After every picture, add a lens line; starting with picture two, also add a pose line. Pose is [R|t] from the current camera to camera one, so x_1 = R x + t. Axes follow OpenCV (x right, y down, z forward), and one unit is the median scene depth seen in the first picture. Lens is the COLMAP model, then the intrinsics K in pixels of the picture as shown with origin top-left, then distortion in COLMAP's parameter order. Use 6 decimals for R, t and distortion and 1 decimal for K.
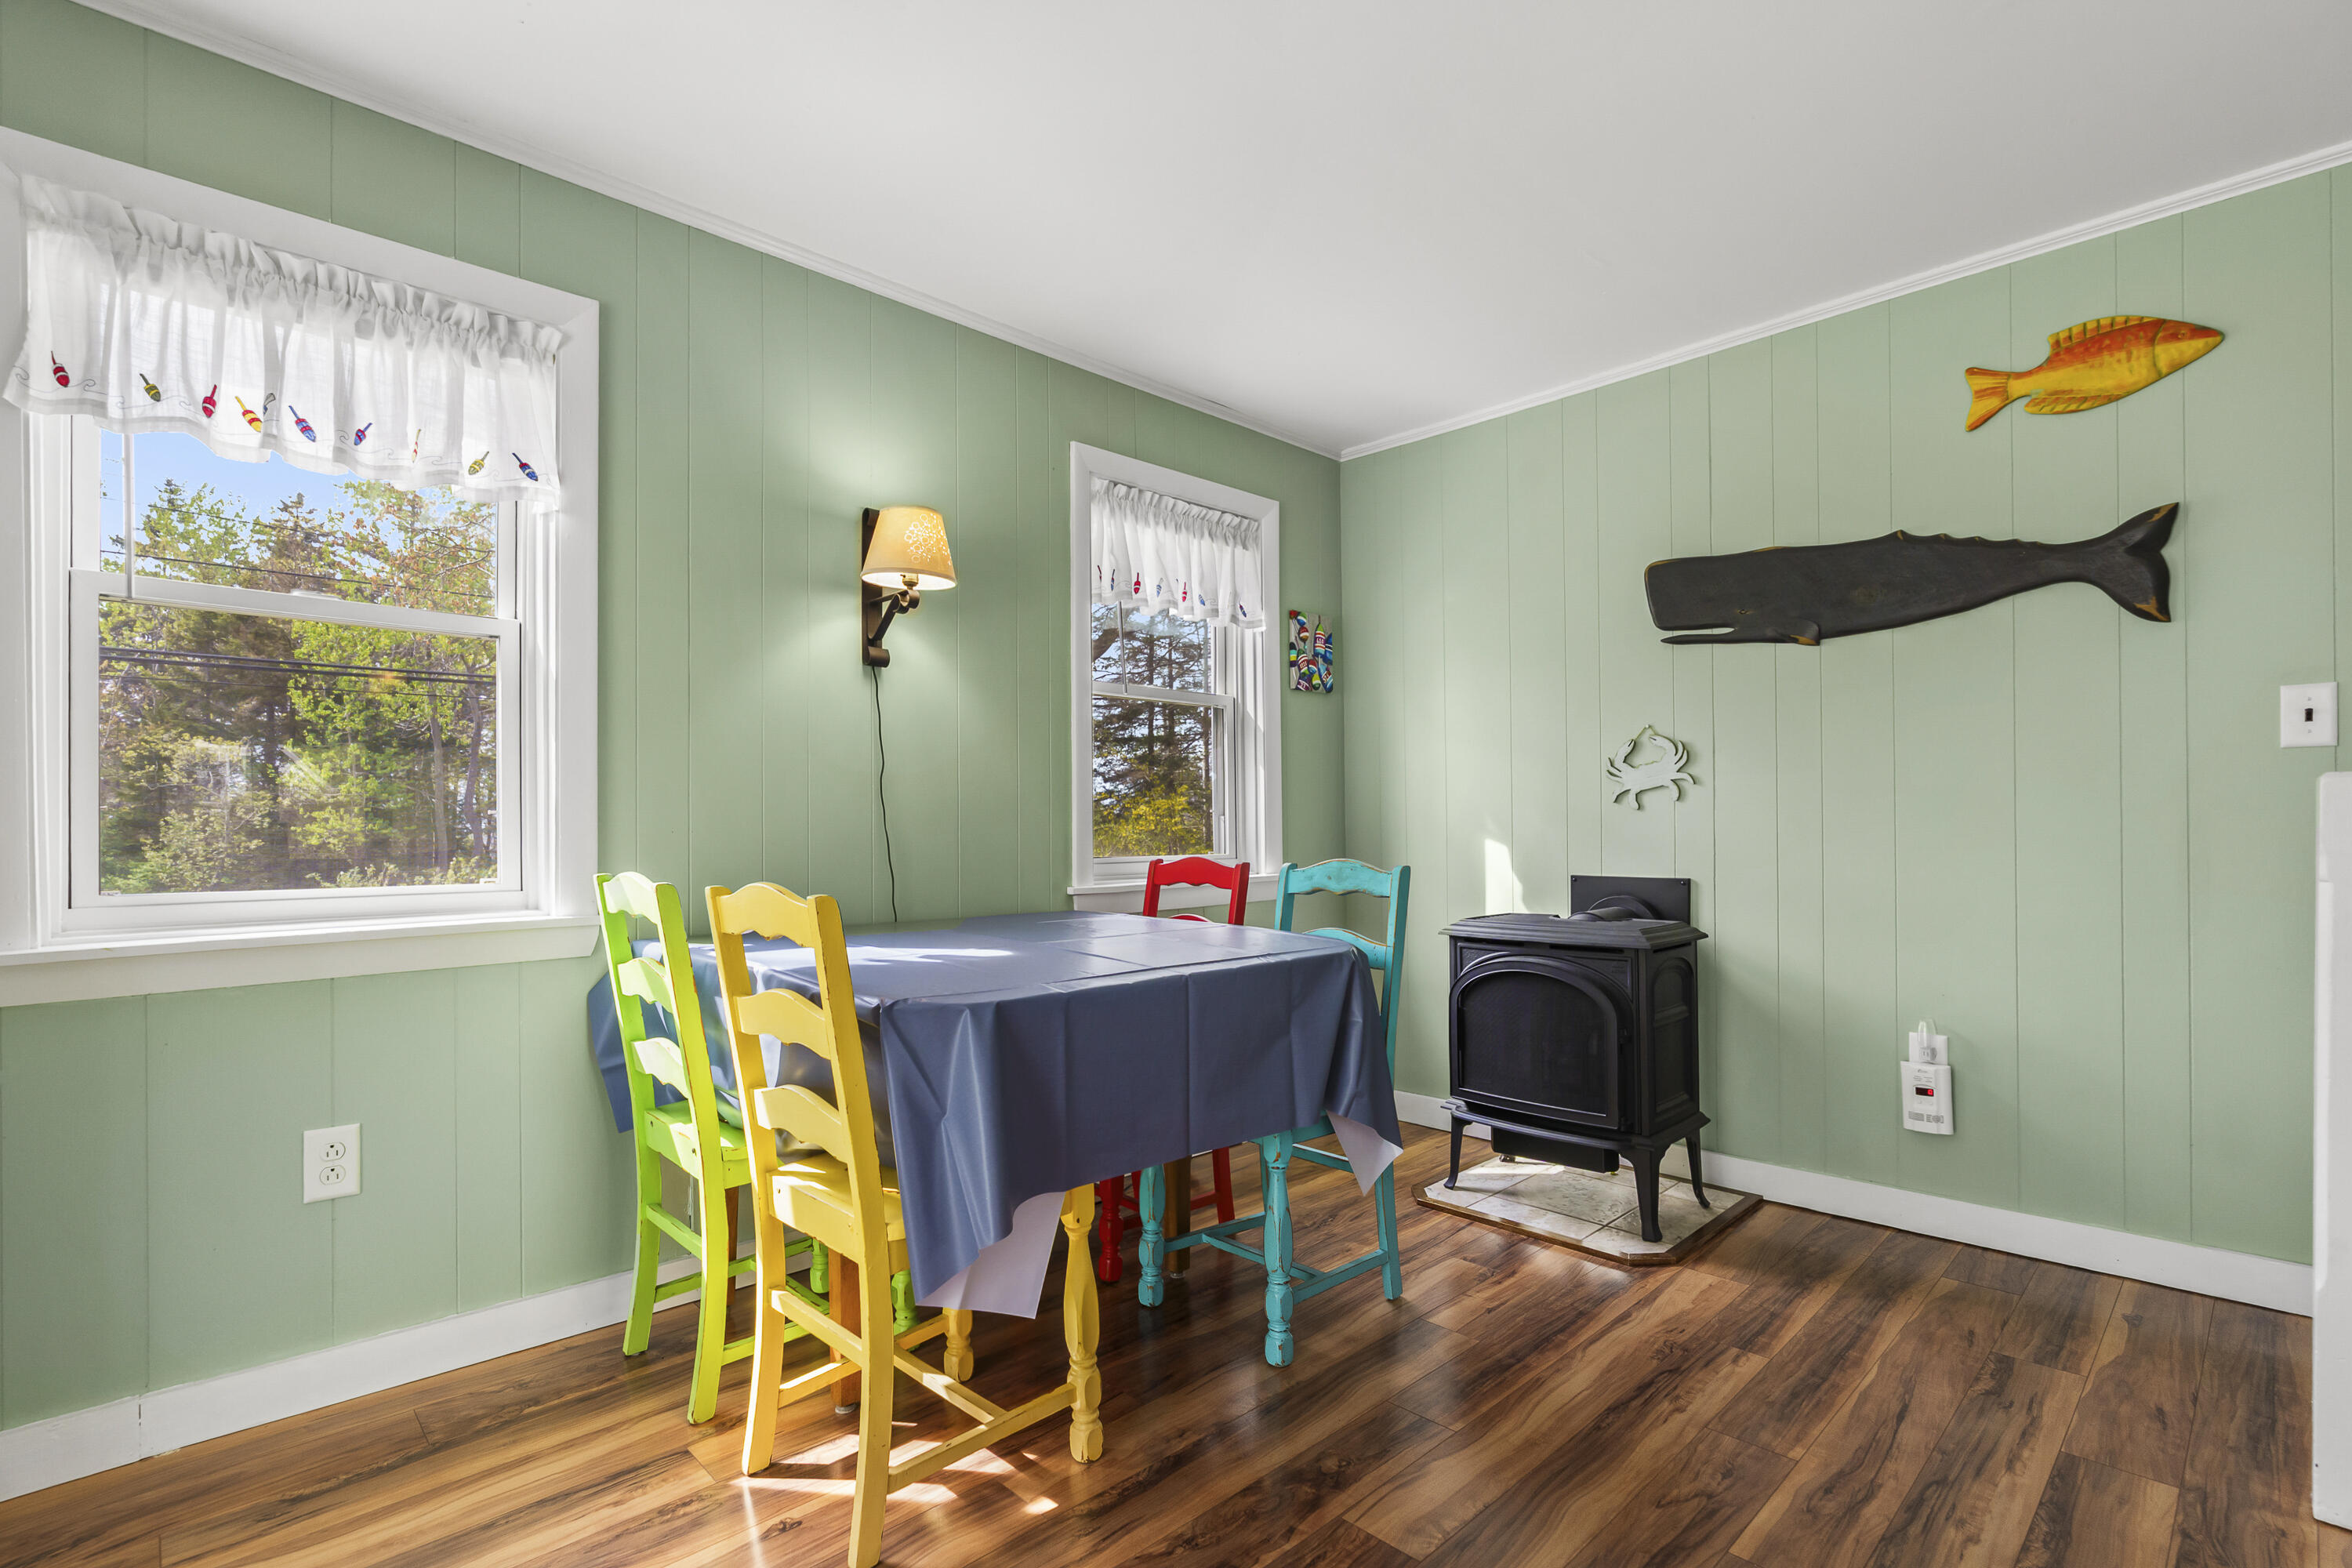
lens RADIAL K [[1092.2, 0, 1177.6], [0, 1092.2, 816.1], [0, 0, 1]] dist [0.003388, 0.001031]
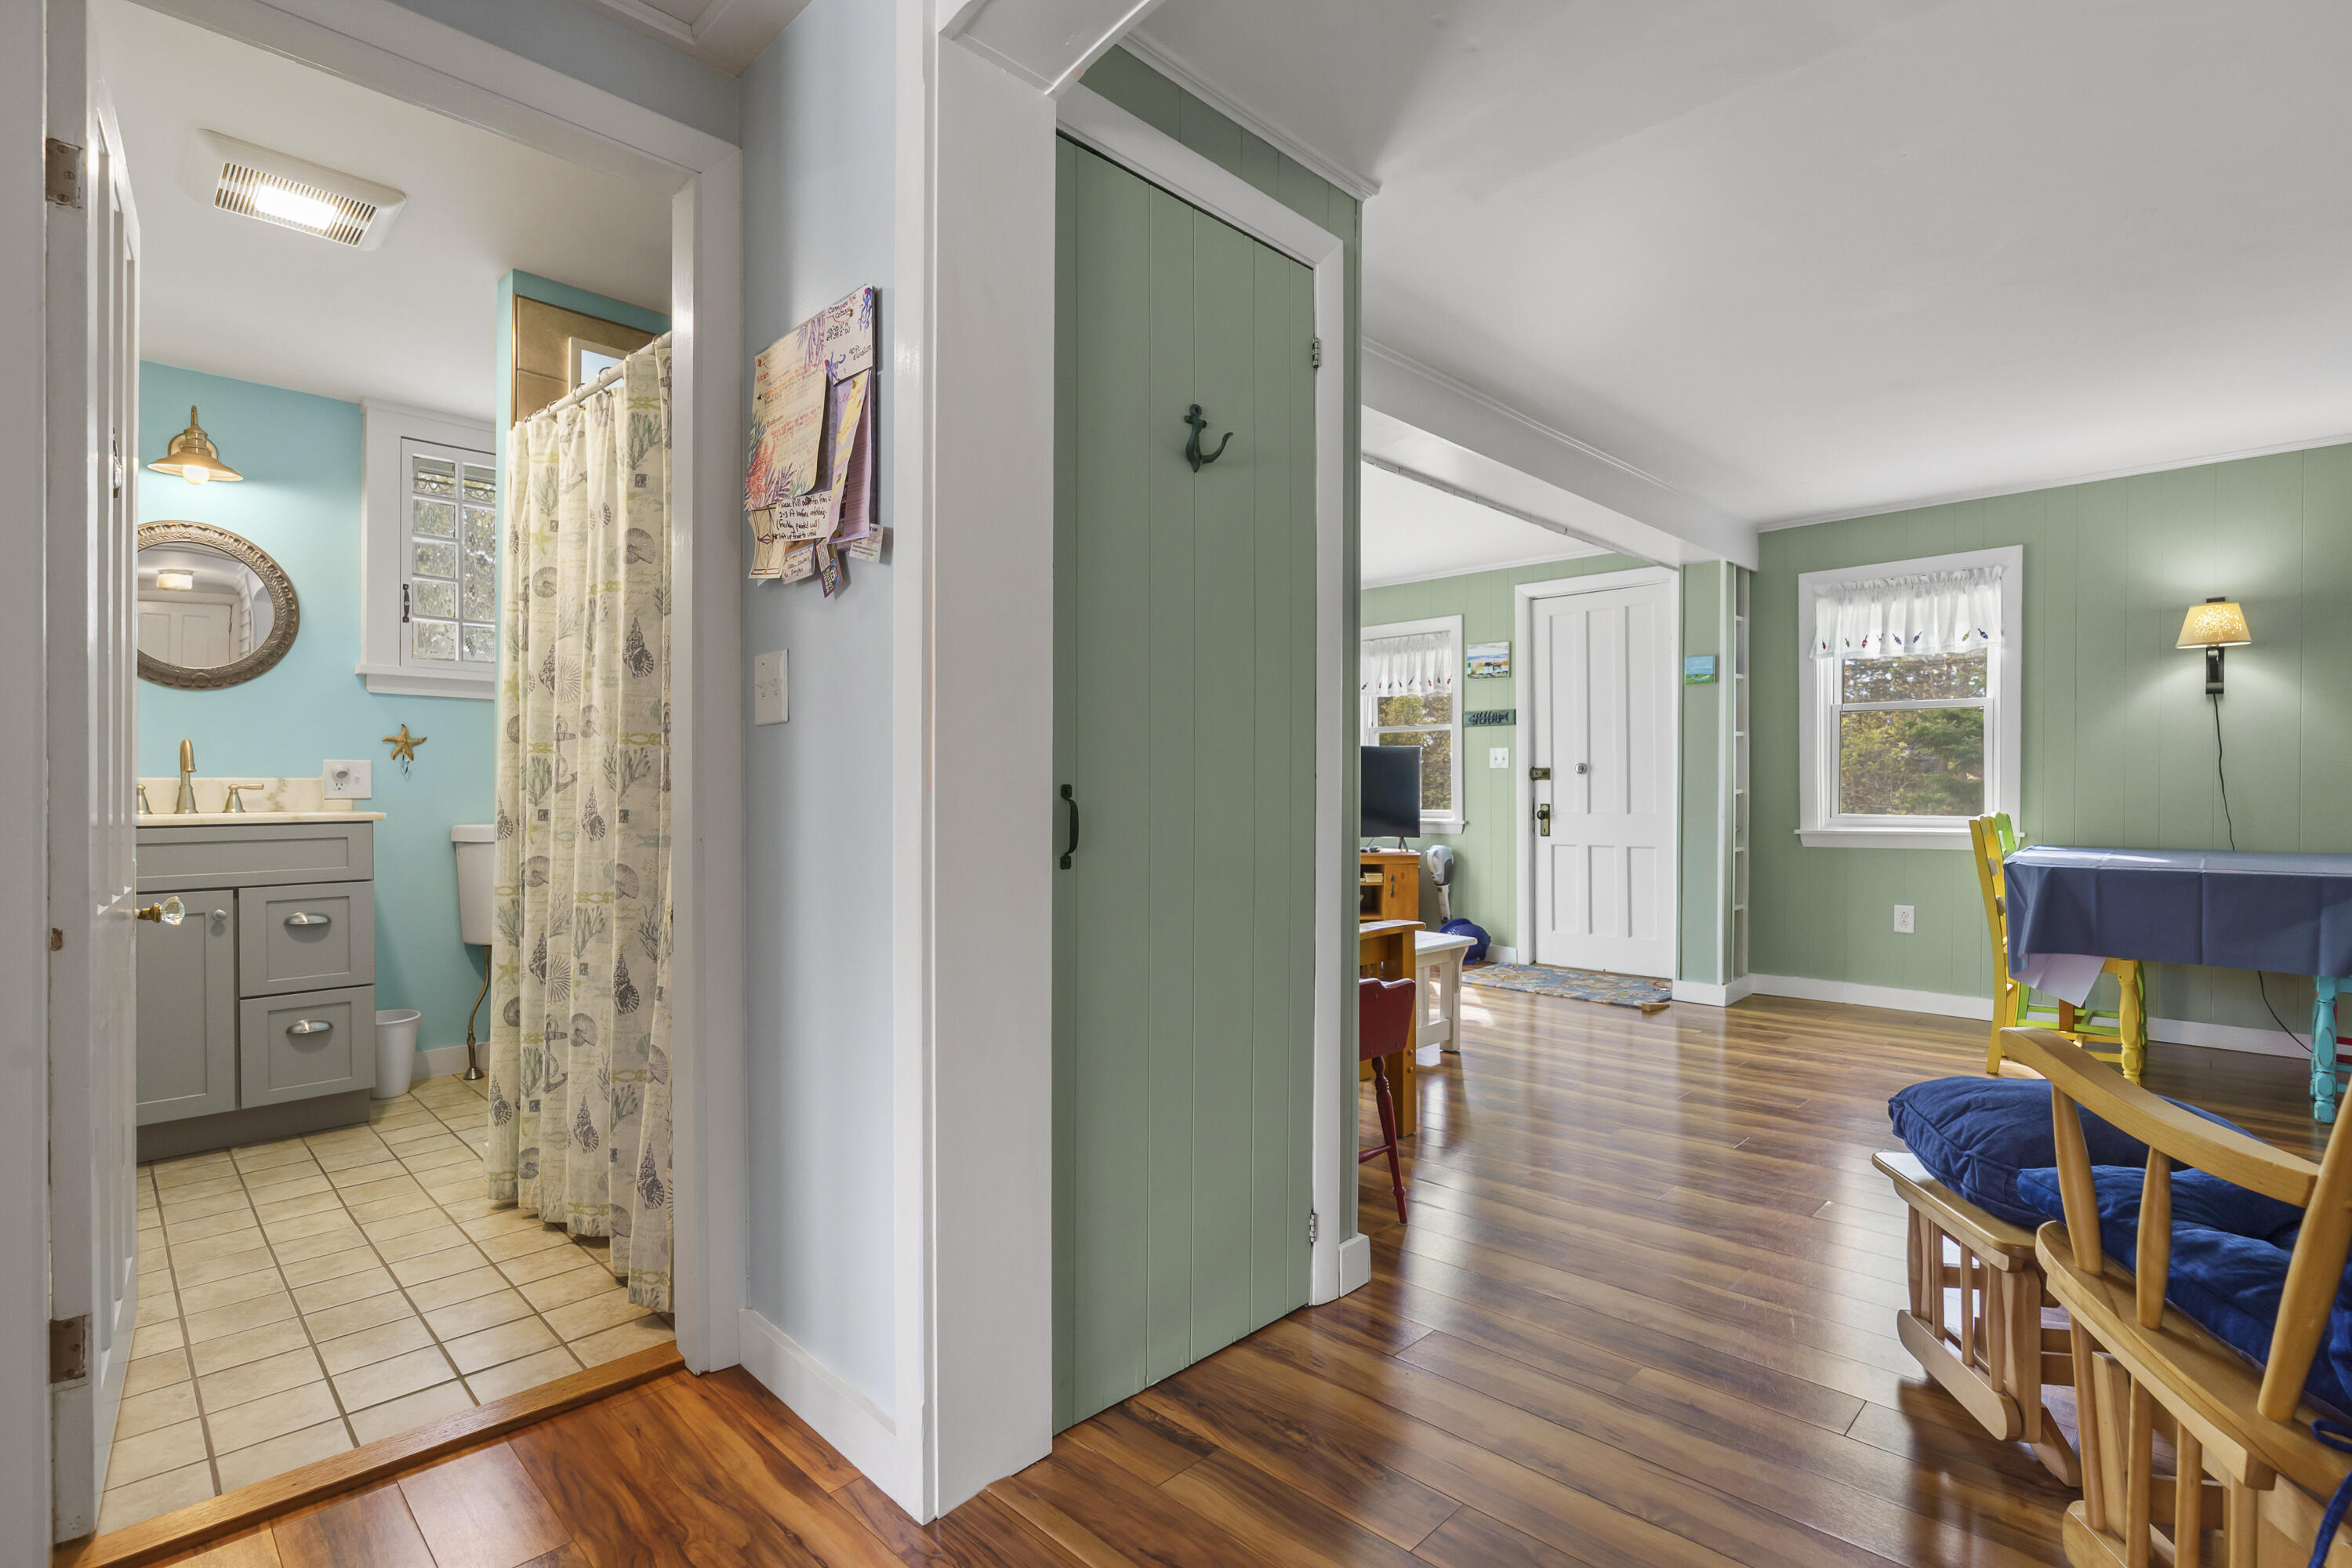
lens RADIAL K [[1092.2, 0, 1189.3], [0, 1092.2, 791.4], [0, 0, 1]] dist [0.003388, 0.001031]
pose [[0.029173, 0.006899, -0.999551, 1.745056], [0.000653, 0.999976, 0.006921, -0.007496], [0.999574, -0.000855, 0.029168, -0.764283]]
